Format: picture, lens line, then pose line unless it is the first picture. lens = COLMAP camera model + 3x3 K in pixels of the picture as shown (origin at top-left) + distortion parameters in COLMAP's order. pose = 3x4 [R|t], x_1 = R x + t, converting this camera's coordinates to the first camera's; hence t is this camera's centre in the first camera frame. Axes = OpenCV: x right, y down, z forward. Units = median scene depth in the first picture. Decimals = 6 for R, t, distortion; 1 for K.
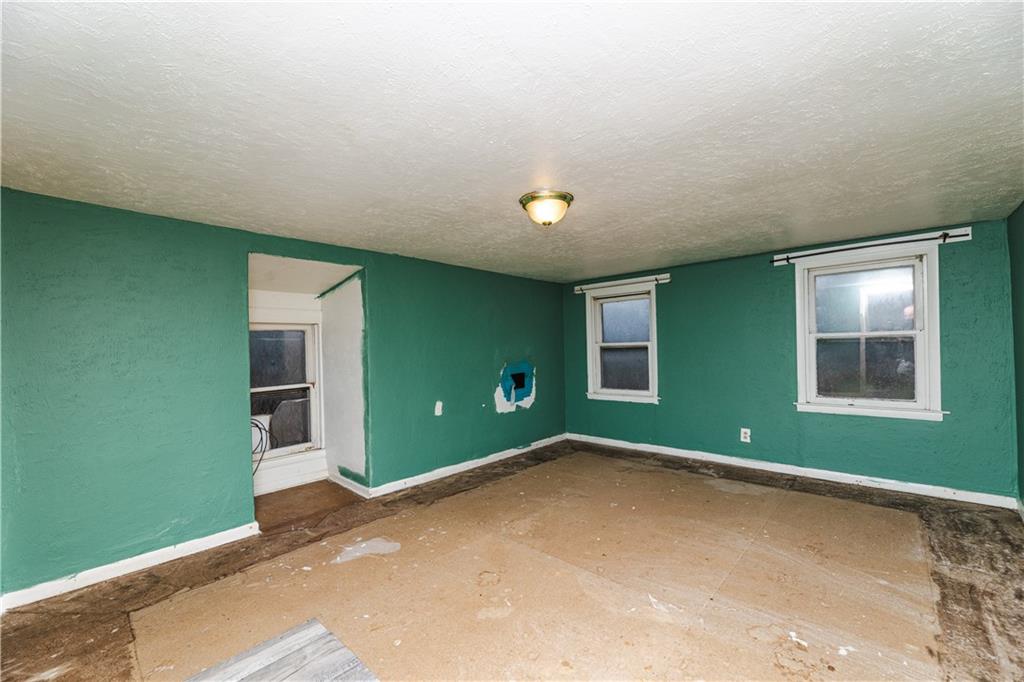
lens RADIAL K [[409.5, 0, 521.3], [0, 409.5, 341.9], [0, 0, 1]] dist [-0.000390, -0.000481]
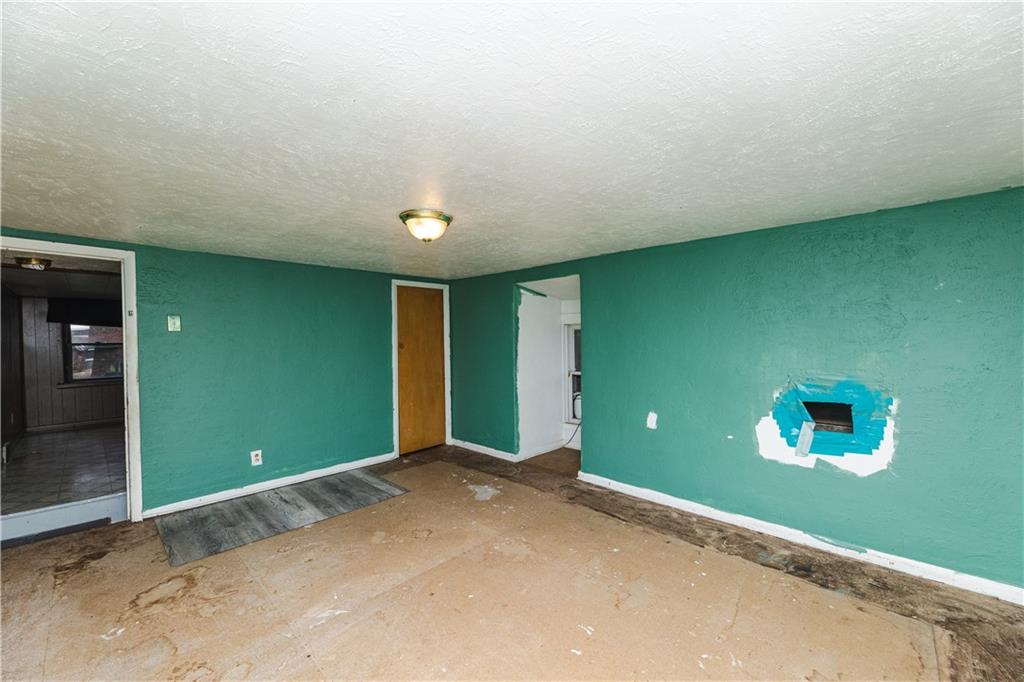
lens RADIAL K [[409.5, 0, 509.0], [0, 409.5, 344.7], [0, 0, 1]] dist [-0.000390, -0.000481]
pose [[-0.033547, 0.043070, -0.998509, 0.694821], [0.025753, 0.998777, 0.042216, -0.040754], [0.999105, -0.024299, -0.034615, 0.785877]]
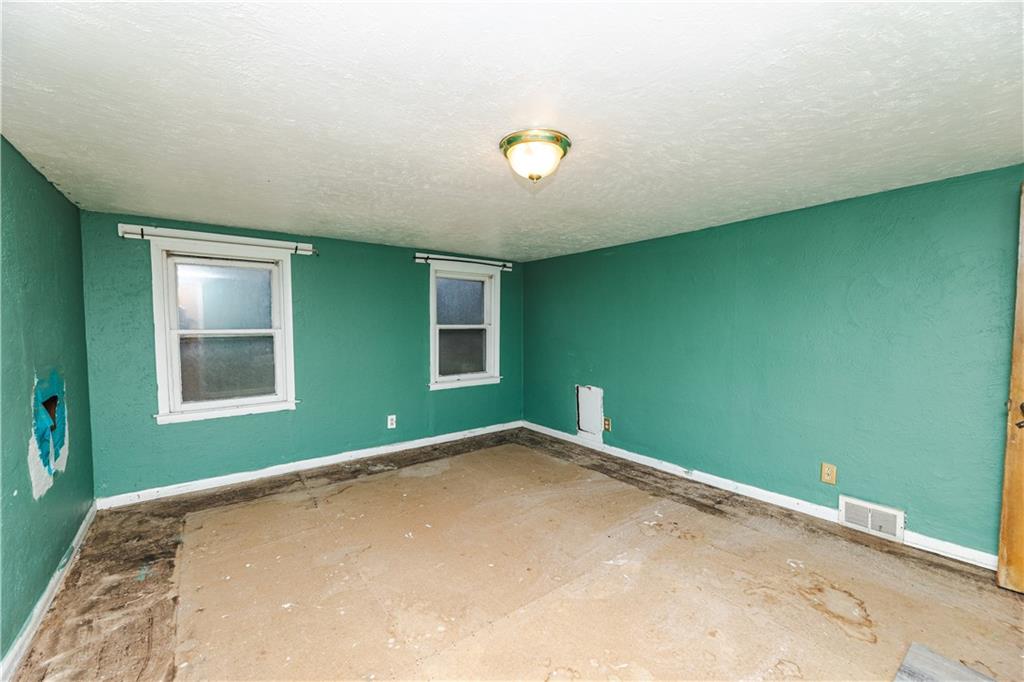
lens RADIAL K [[409.5, 0, 509.8], [0, 409.5, 345.4], [0, 0, 1]] dist [-0.000390, -0.000481]
pose [[0.188319, -0.028072, 0.981707, -0.441778], [-0.017596, 0.999335, 0.031951, -0.002369], [-0.981950, -0.023291, 0.187700, 0.571464]]
